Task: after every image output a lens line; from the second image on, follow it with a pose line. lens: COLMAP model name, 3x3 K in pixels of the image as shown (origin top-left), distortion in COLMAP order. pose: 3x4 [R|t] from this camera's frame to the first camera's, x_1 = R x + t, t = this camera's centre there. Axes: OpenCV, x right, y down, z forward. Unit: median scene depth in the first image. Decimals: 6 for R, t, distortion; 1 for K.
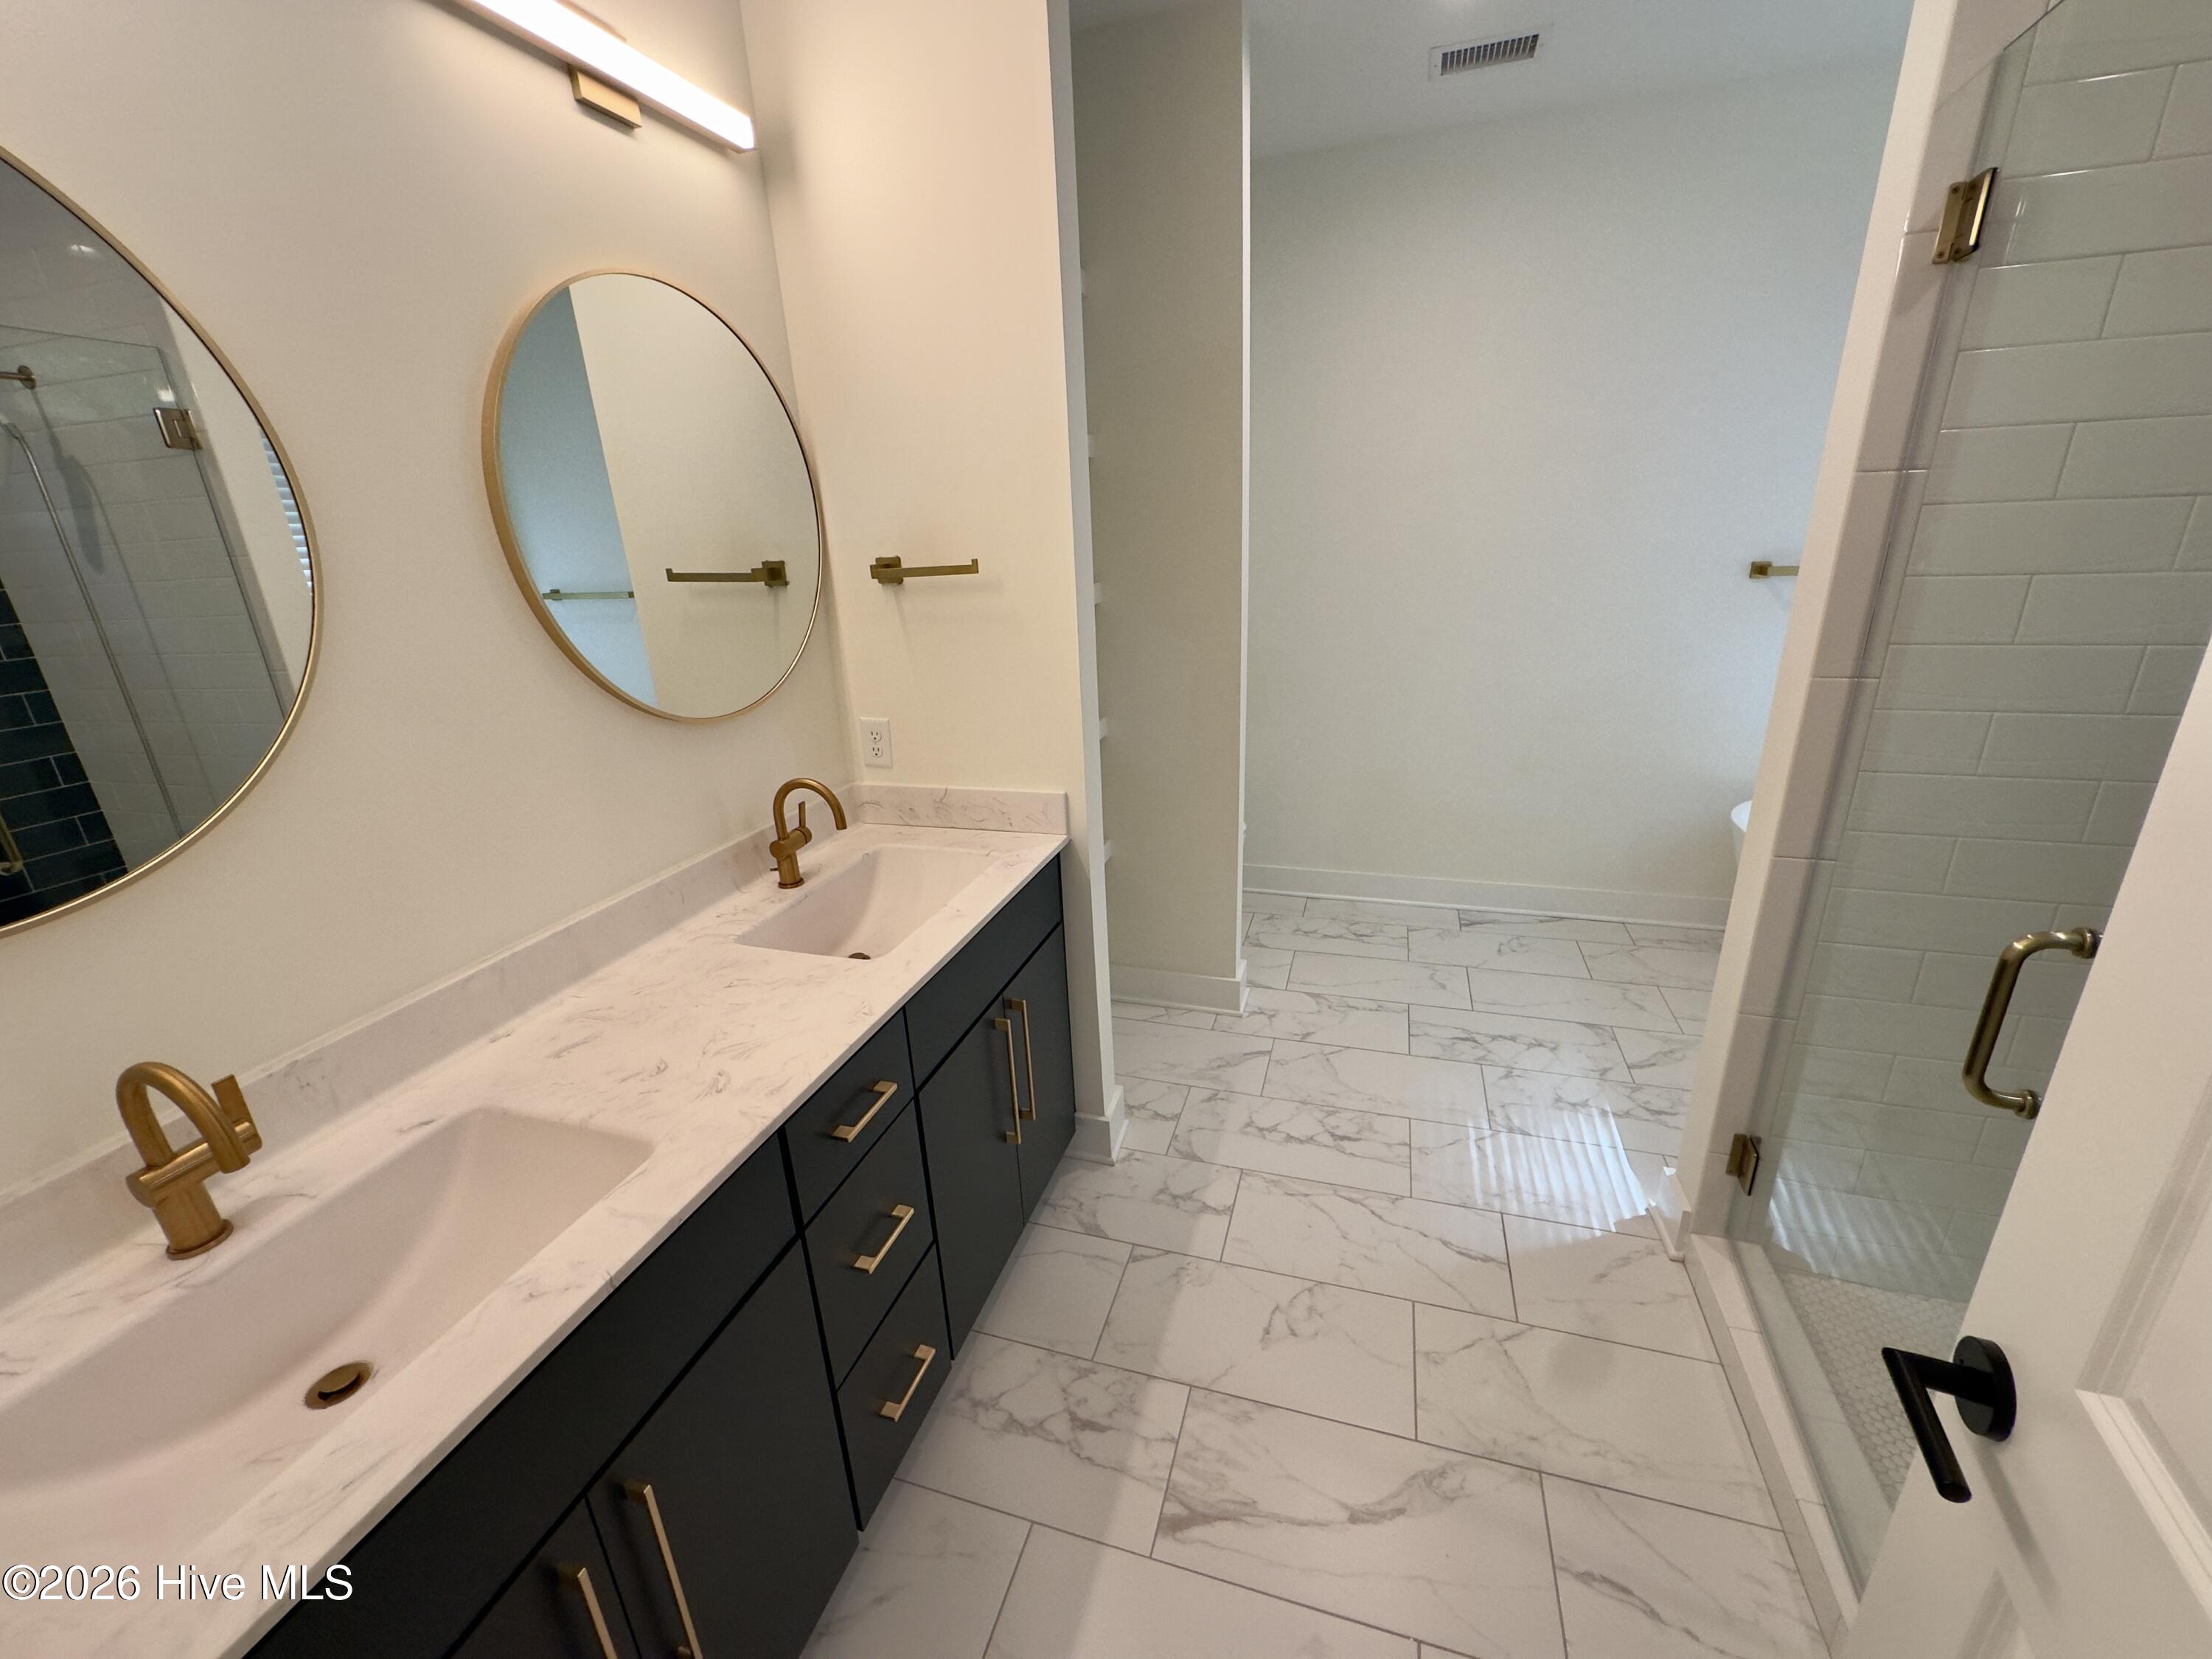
lens RADIAL K [[882.0, 0, 1109.8], [0, 882.0, 827.5], [0, 0, 1]] dist [-0.000482, 0.000105]
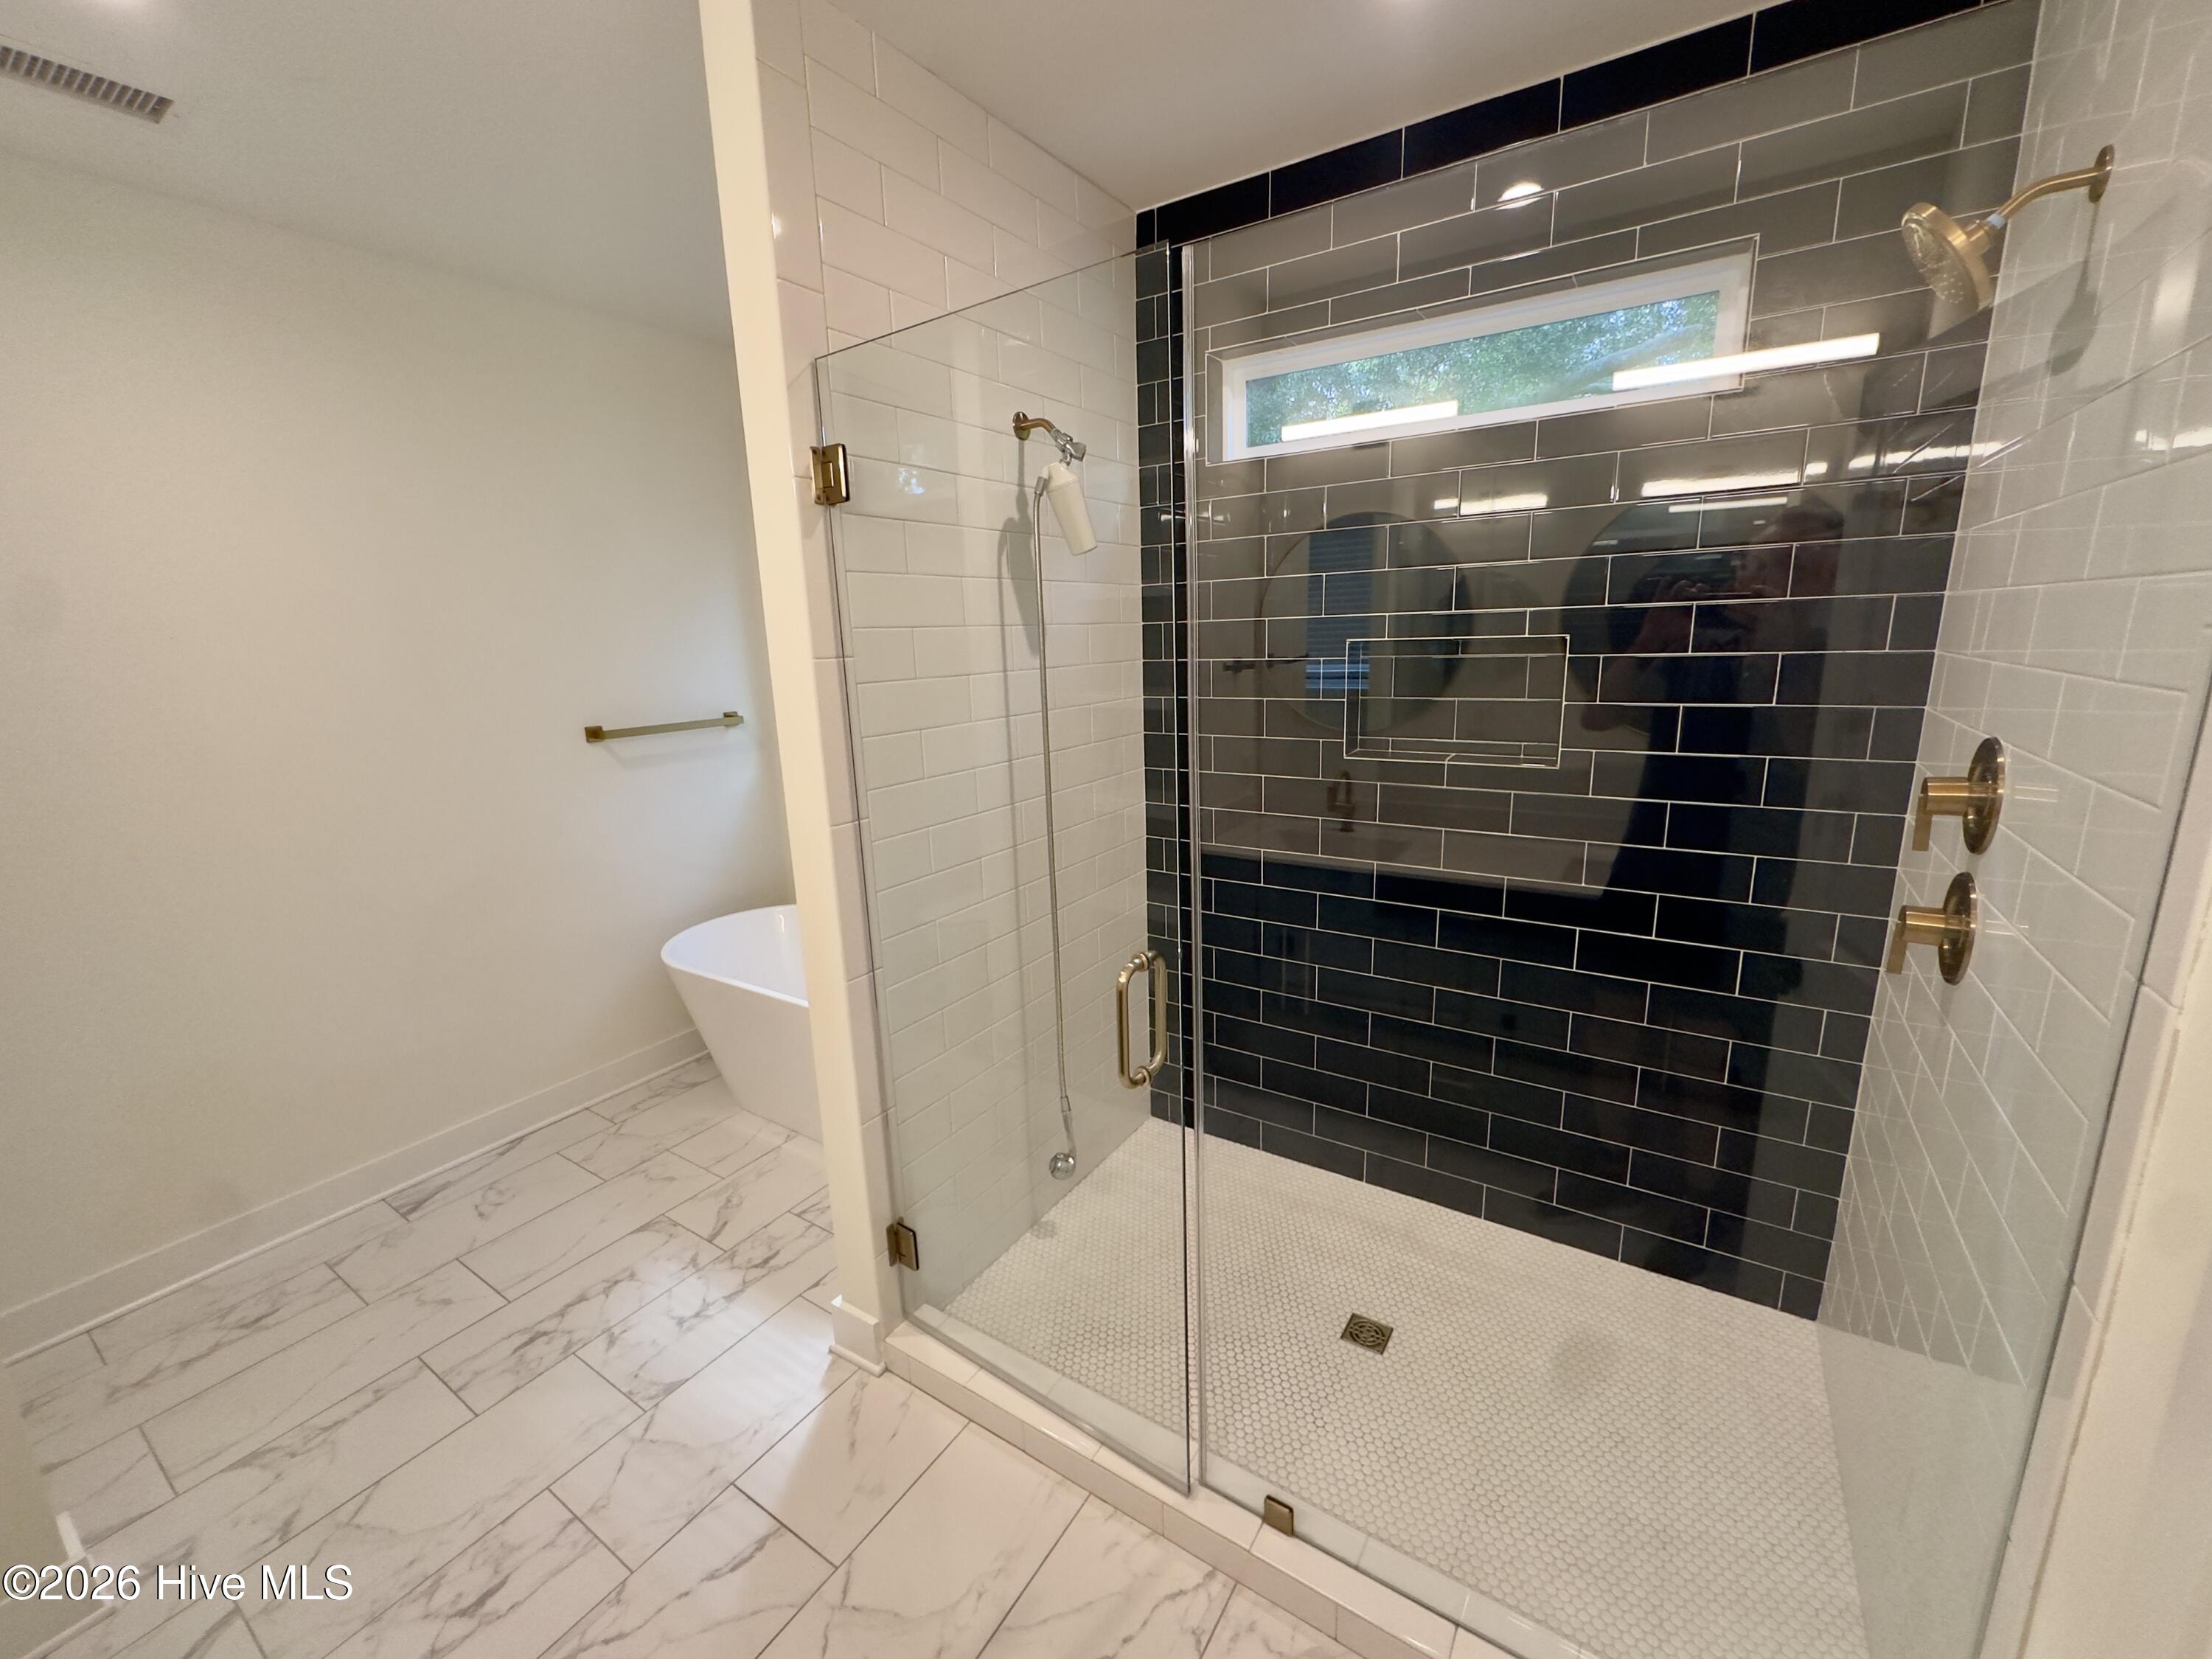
lens RADIAL K [[880.5, 0, 1110.5], [0, 880.5, 832.4], [0, 0, 1]] dist [0.000052, -0.000483]
pose [[0.273239, -0.180403, 0.944878, -0.126671], [0.328614, 0.940670, 0.084572, -0.091403], [-0.904076, 0.287392, 0.316311, 0.197943]]
